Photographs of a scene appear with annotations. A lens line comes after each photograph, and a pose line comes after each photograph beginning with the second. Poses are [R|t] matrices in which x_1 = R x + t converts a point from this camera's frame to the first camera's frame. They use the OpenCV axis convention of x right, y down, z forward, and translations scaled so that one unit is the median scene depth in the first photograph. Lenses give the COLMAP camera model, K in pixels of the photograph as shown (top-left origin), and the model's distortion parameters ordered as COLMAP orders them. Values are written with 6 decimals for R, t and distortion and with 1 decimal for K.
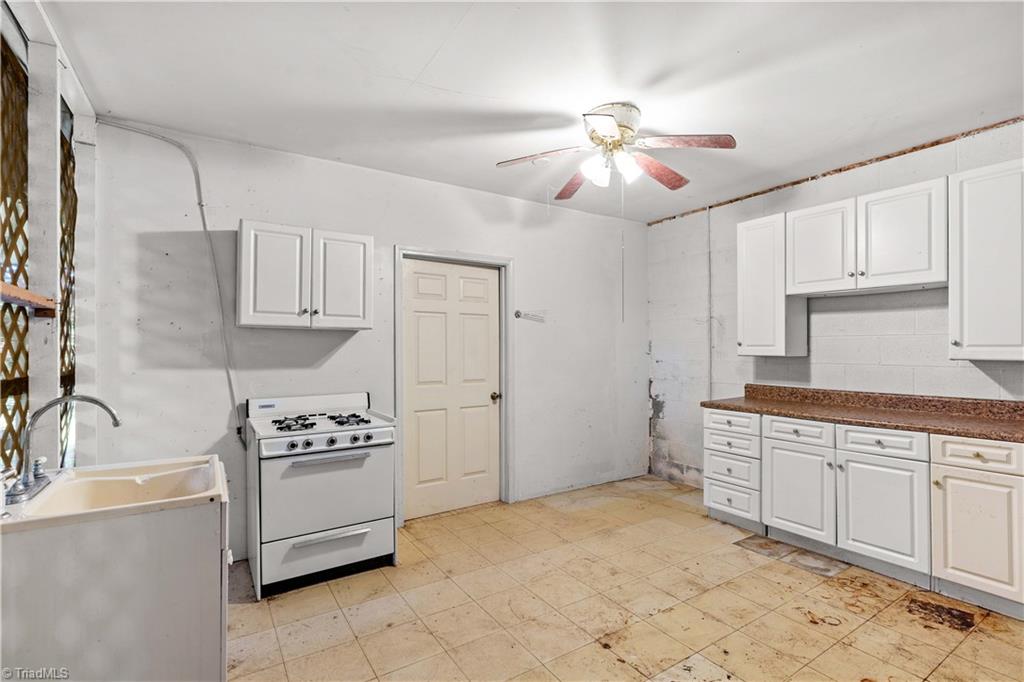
lens RADIAL K [[473.3, 0, 516.7], [0, 473.3, 345.8], [0, 0, 1]] dist [-0.005733, 0.000762]
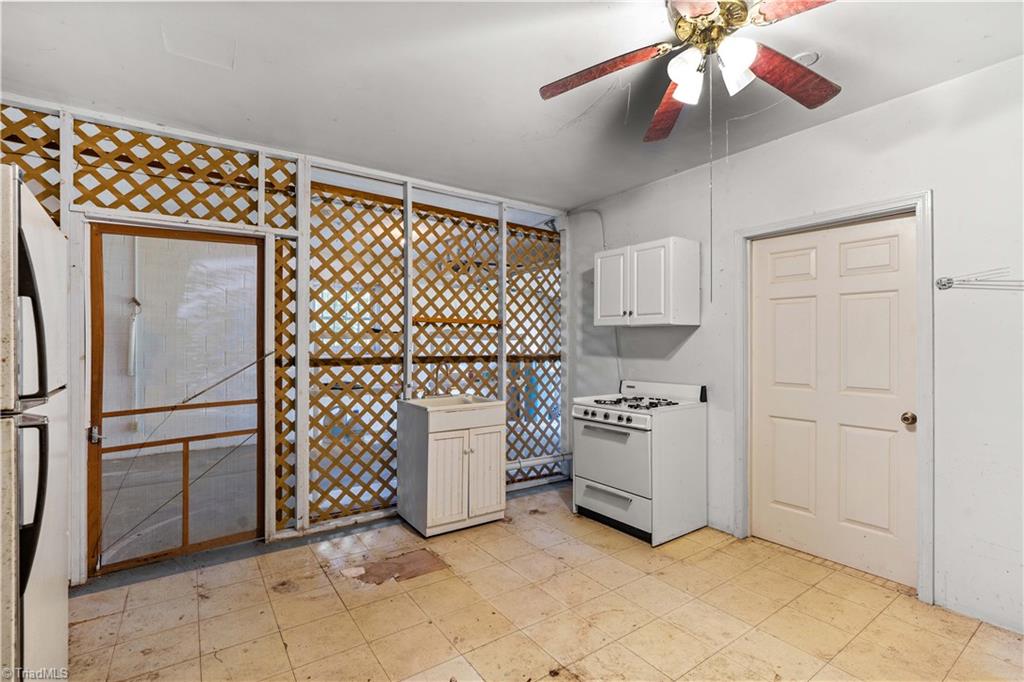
lens RADIAL K [[473.3, 0, 517.6], [0, 473.3, 340.4], [0, 0, 1]] dist [-0.005733, 0.000762]
pose [[0.042221, -0.003627, -0.999102, 0.792451], [0.005454, 0.999979, -0.003400, 0.002591], [0.999093, -0.005305, 0.042240, 0.651047]]
